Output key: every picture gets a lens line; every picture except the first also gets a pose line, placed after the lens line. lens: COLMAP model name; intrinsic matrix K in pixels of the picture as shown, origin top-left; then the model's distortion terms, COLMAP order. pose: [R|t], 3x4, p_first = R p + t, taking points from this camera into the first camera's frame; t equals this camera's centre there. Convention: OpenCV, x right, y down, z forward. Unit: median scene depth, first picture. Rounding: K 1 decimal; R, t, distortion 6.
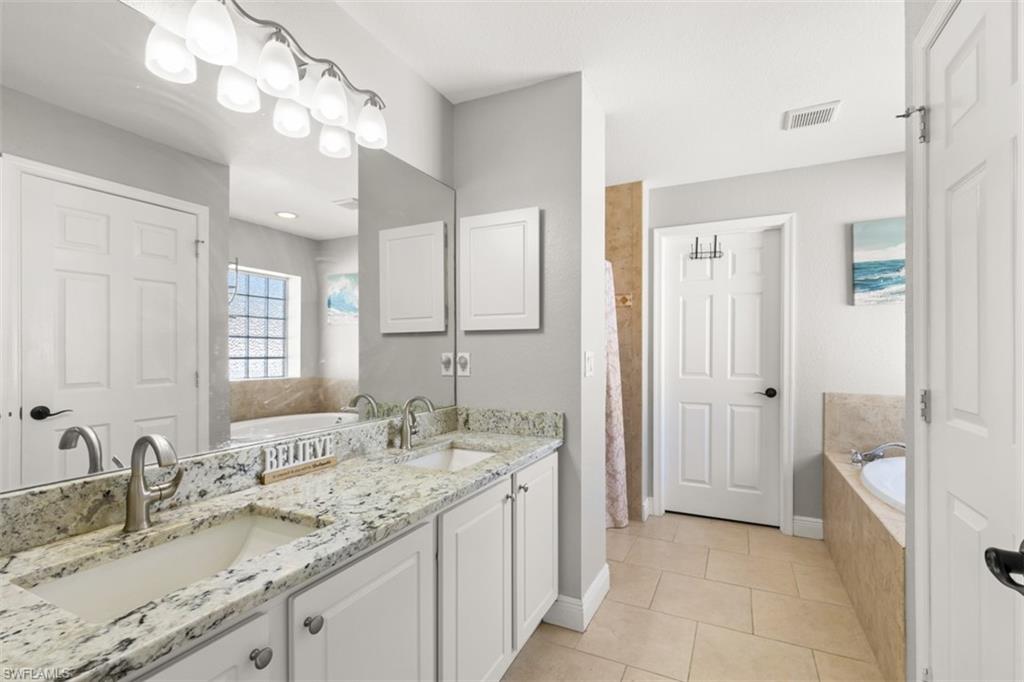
lens RADIAL K [[461.8, 0, 512.3], [0, 461.8, 353.9], [0, 0, 1]] dist [0.006835, -0.000052]
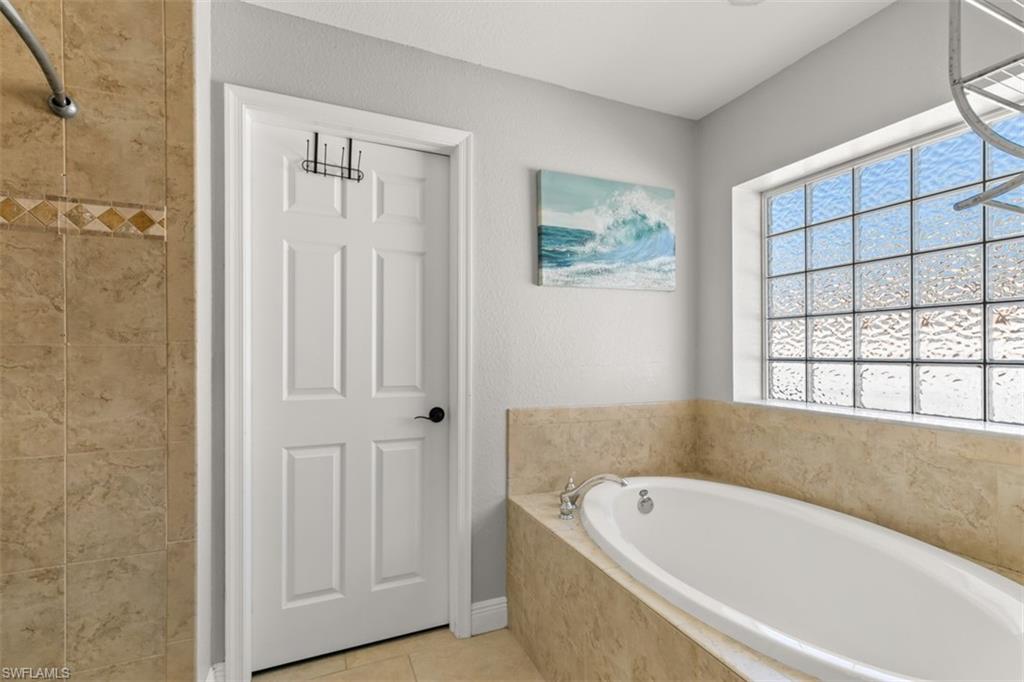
lens RADIAL K [[461.8, 0, 512.3], [0, 461.8, 353.9], [0, 0, 1]] dist [0.006835, -0.000052]
pose [[0.648881, -0.005302, 0.760871, 0.156375], [0.000690, 0.999979, 0.006380, -0.002601], [-0.760890, -0.003615, 0.648871, 0.540040]]
